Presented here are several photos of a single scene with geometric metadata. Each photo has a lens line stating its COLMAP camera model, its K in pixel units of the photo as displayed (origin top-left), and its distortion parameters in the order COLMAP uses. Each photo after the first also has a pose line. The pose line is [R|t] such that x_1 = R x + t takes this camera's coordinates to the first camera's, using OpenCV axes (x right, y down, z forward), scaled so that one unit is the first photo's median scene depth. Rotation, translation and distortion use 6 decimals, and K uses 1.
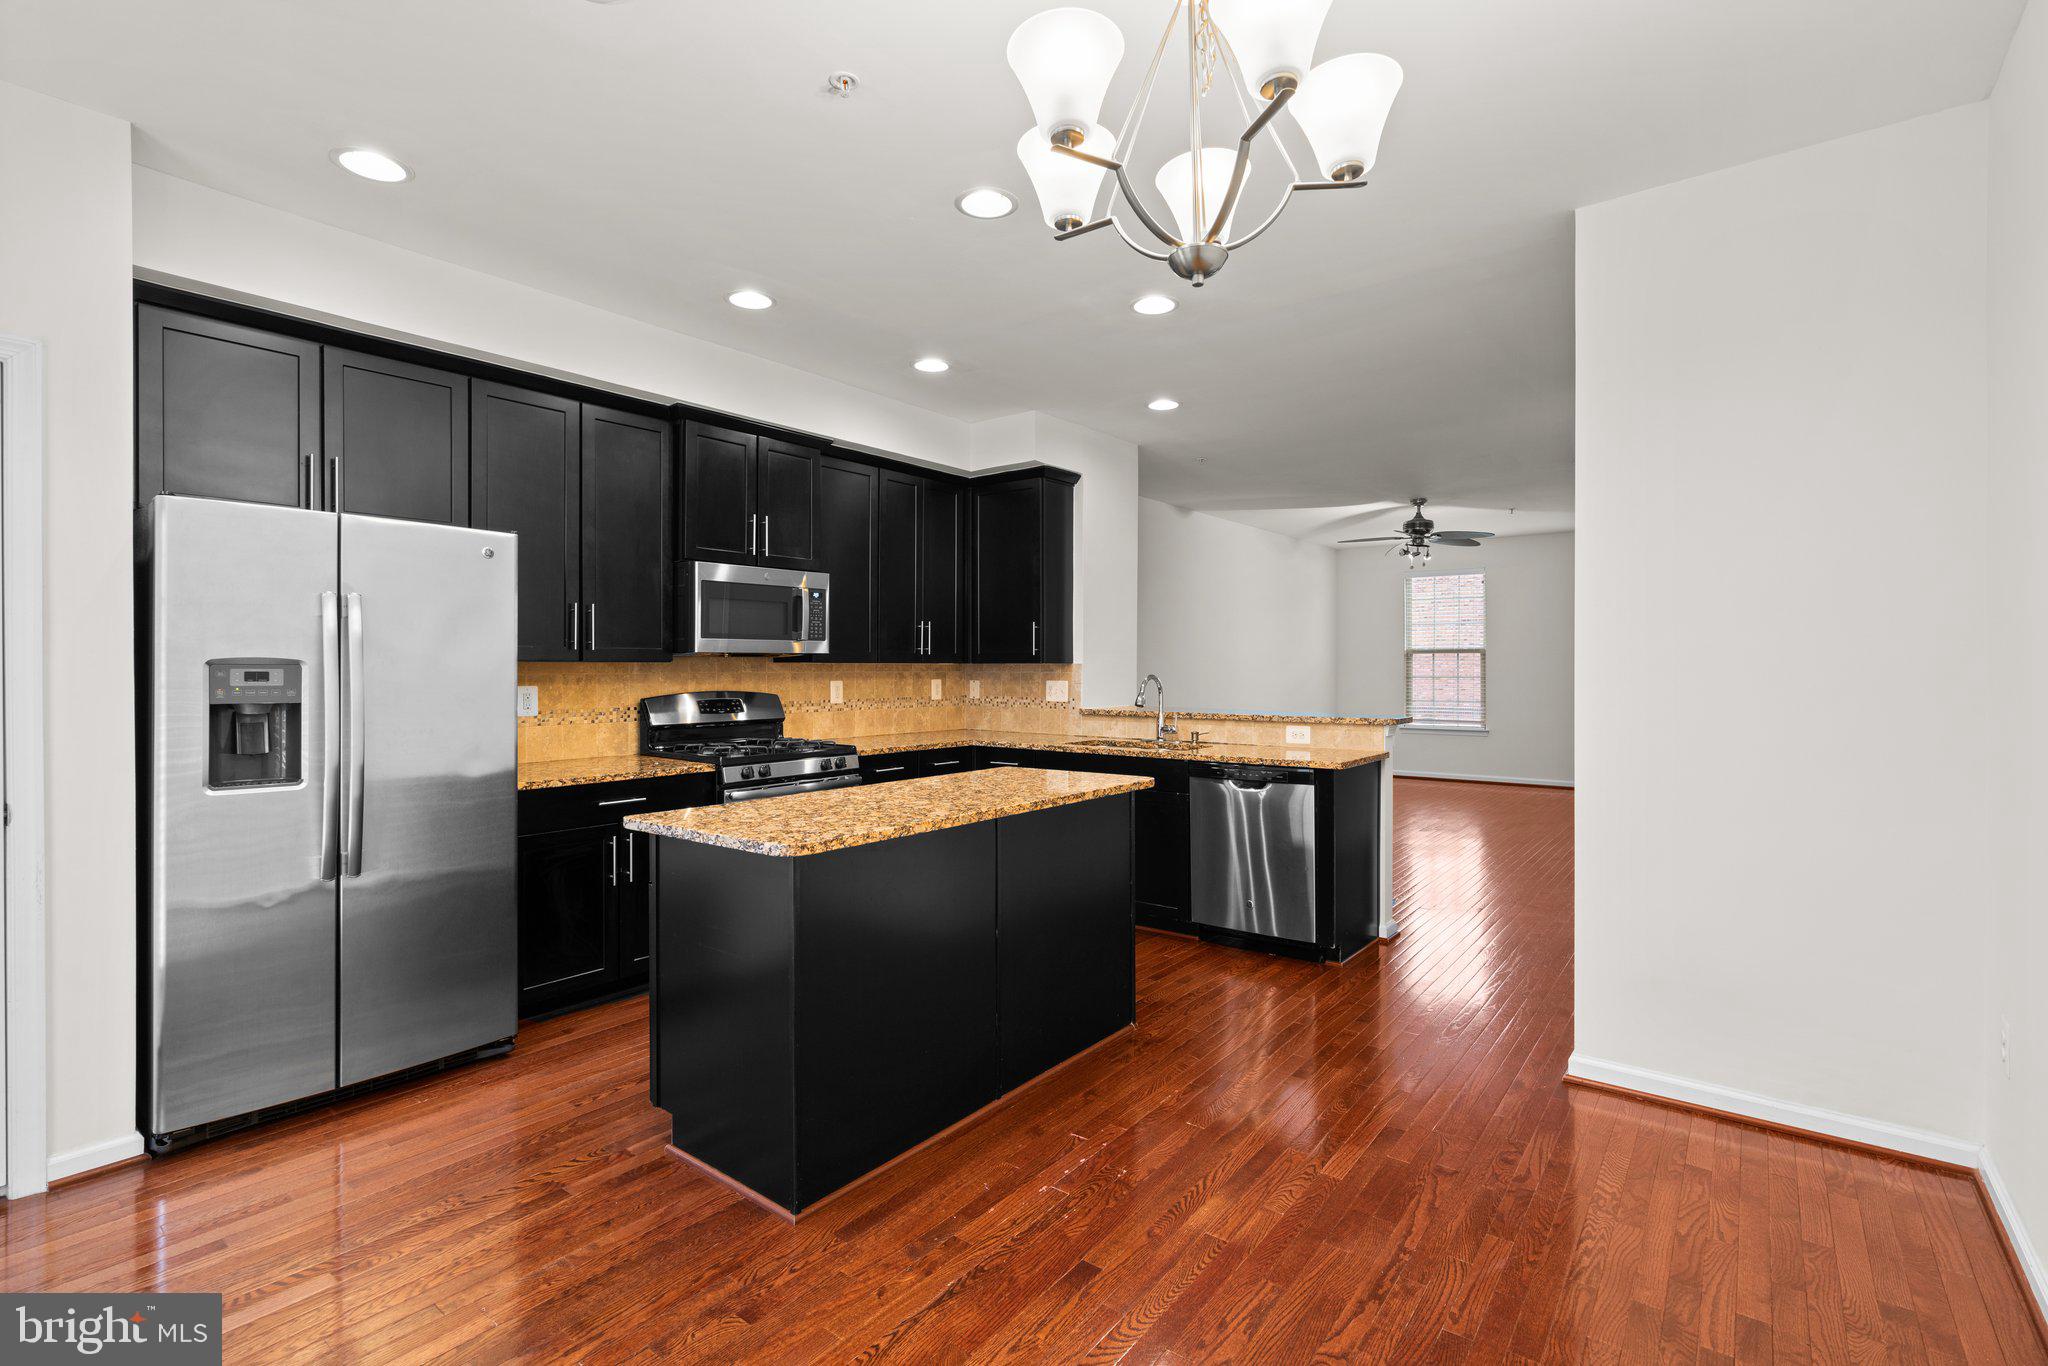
lens RADIAL K [[931.2, 0, 1008.6], [0, 931.2, 662.6], [0, 0, 1]] dist [-0.011737, 0.004871]
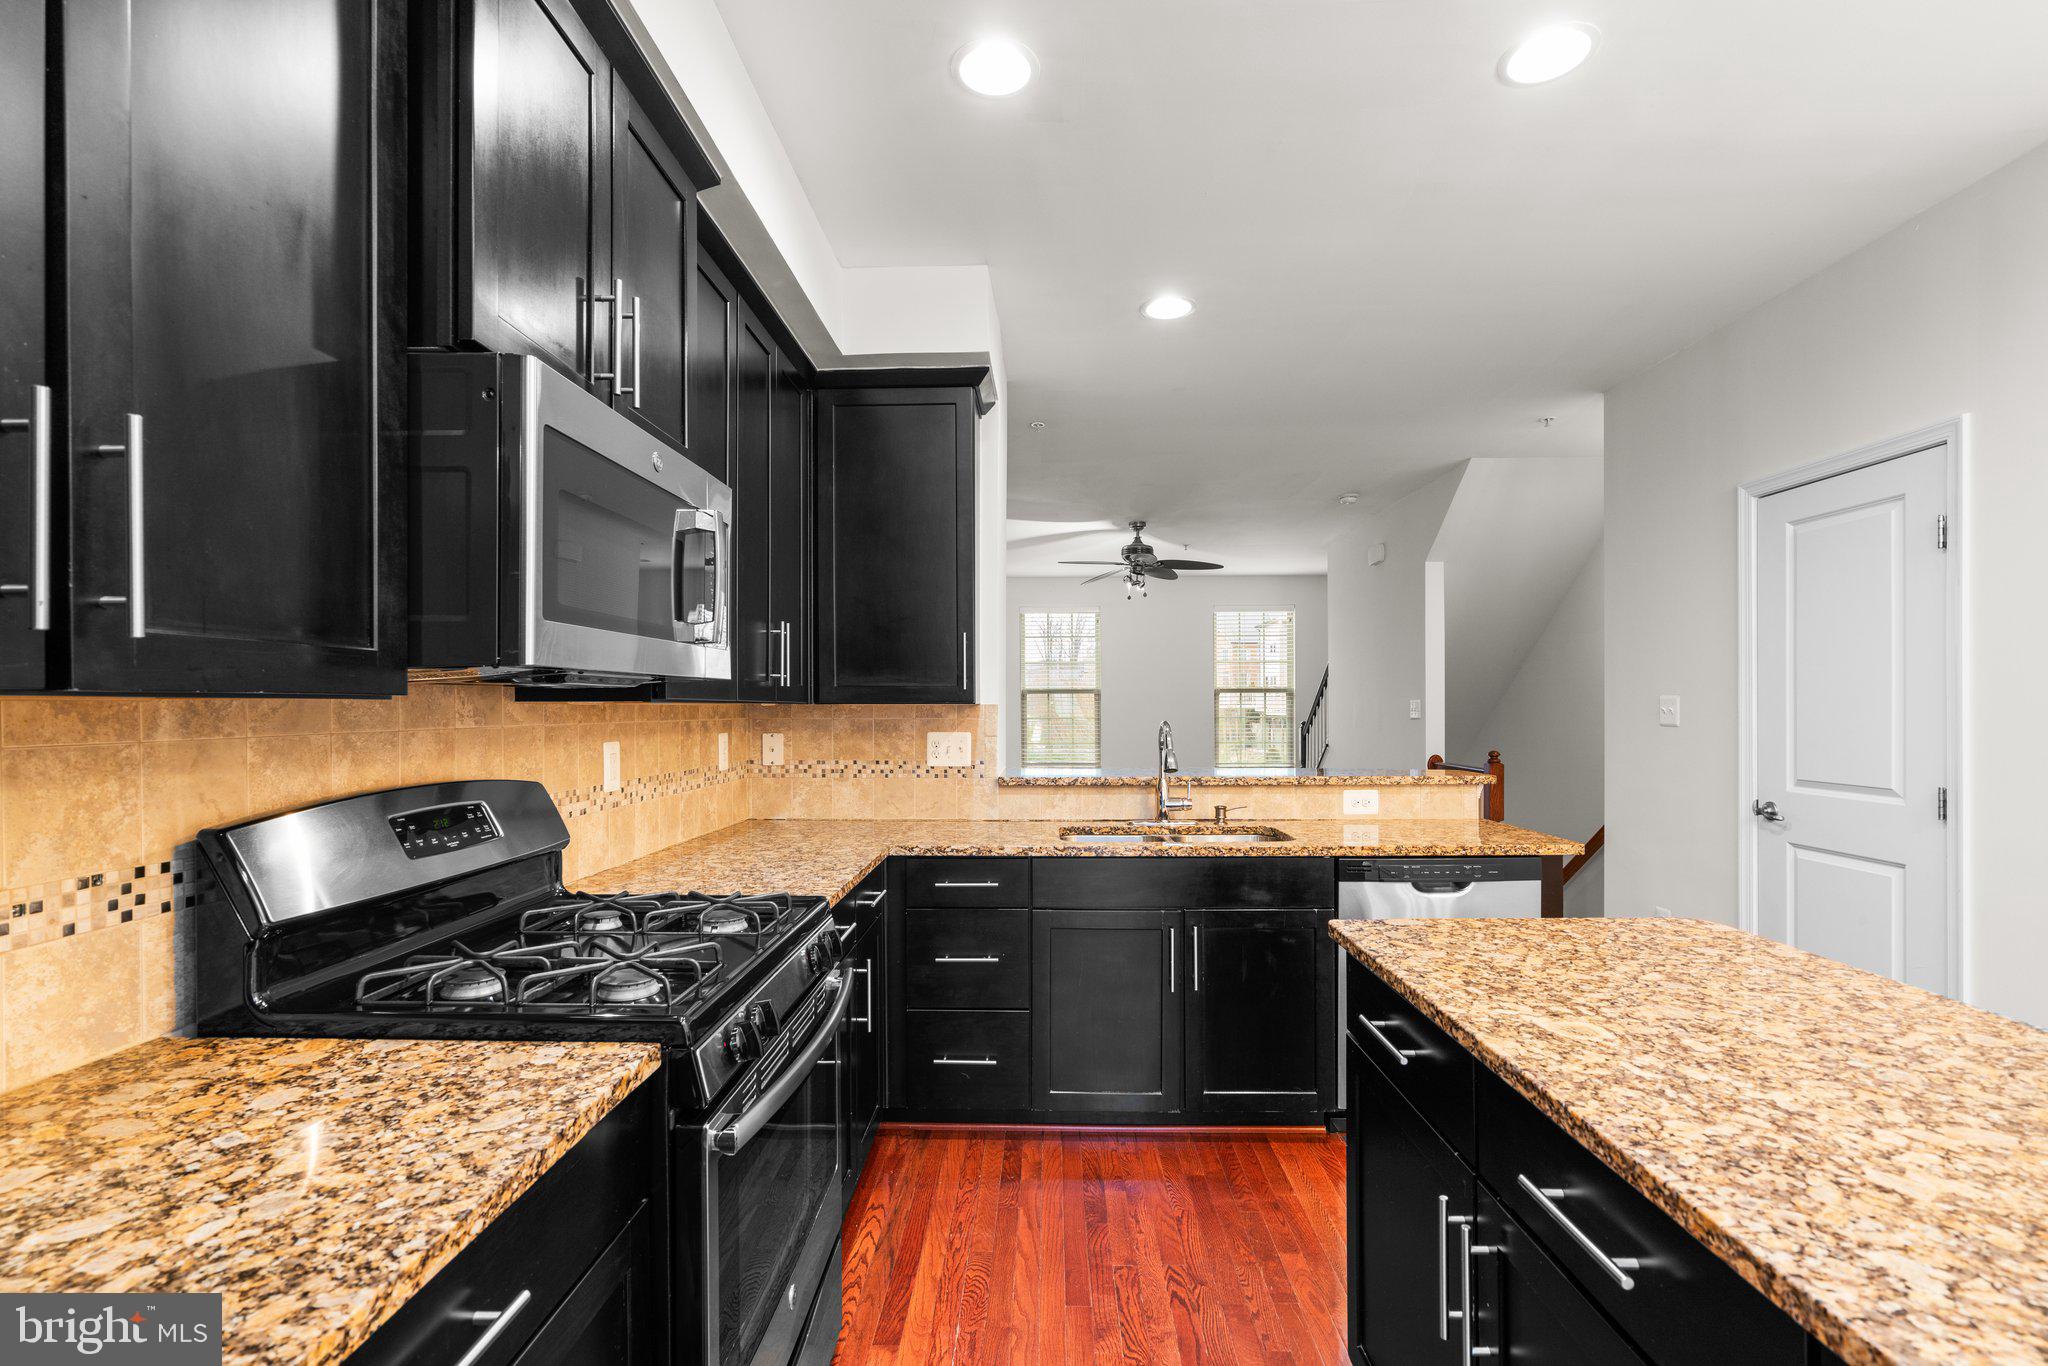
lens RADIAL K [[931.2, 0, 1014.1], [0, 931.2, 712.5], [0, 0, 1]] dist [-0.011737, 0.004871]
pose [[0.804785, -0.006489, 0.593531, -0.321172], [0.001456, 0.999959, 0.008957, 0.001397], [-0.593565, -0.006344, 0.804761, 0.559543]]
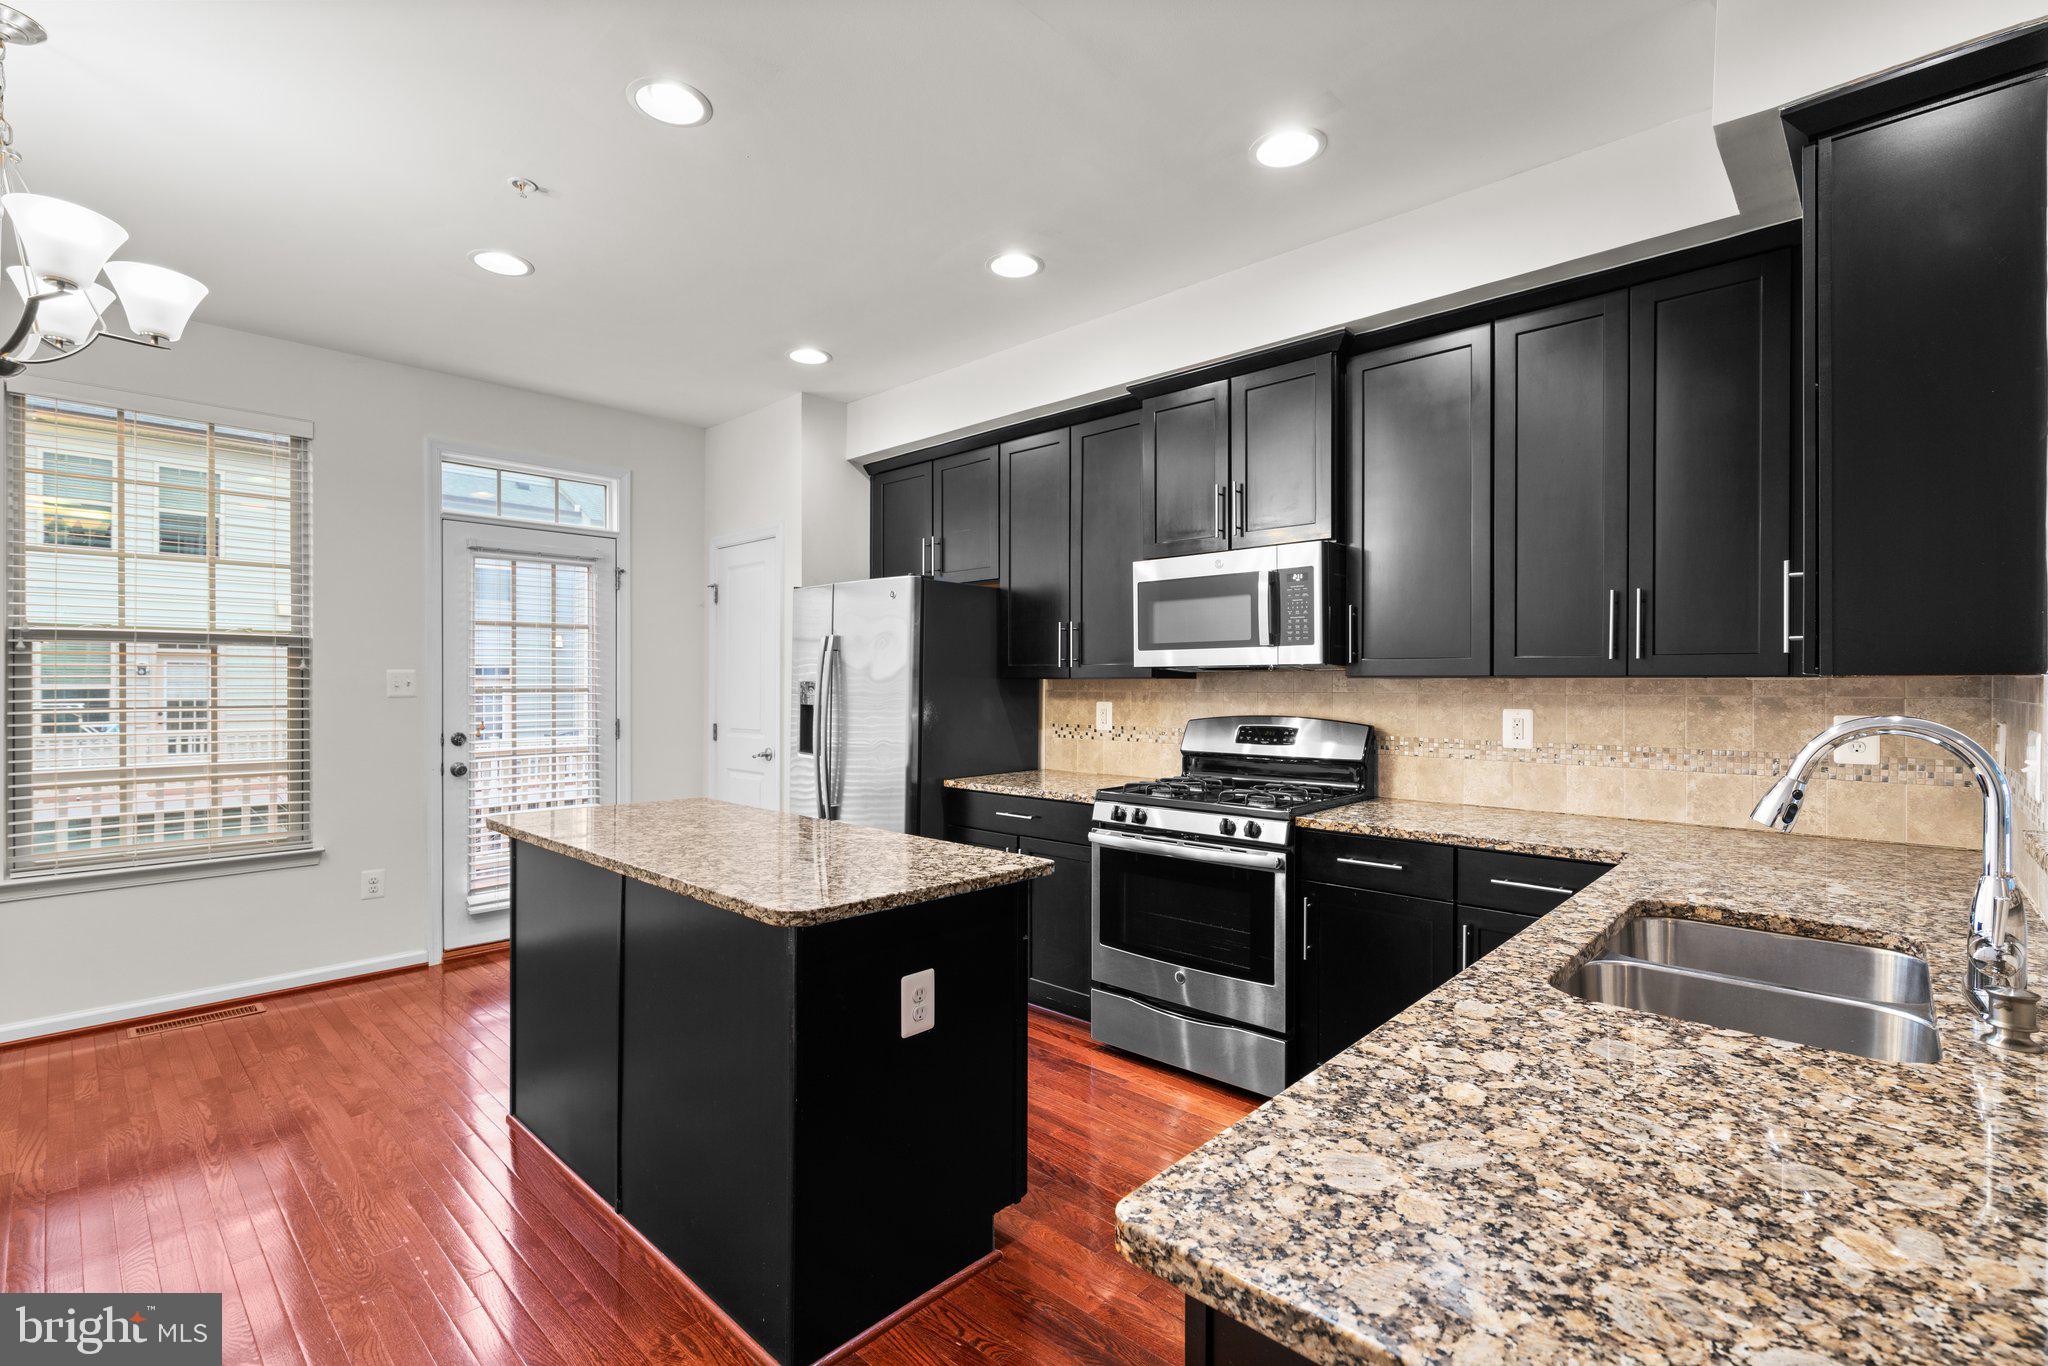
lens RADIAL K [[931.2, 0, 1033.9], [0, 931.2, 680.3], [0, 0, 1]] dist [-0.011737, 0.004871]
pose [[-0.066160, -0.001218, -0.997808, 0.443983], [0.003422, 0.999993, -0.001448, 0.001681], [0.997803, -0.003511, -0.066156, 0.801532]]
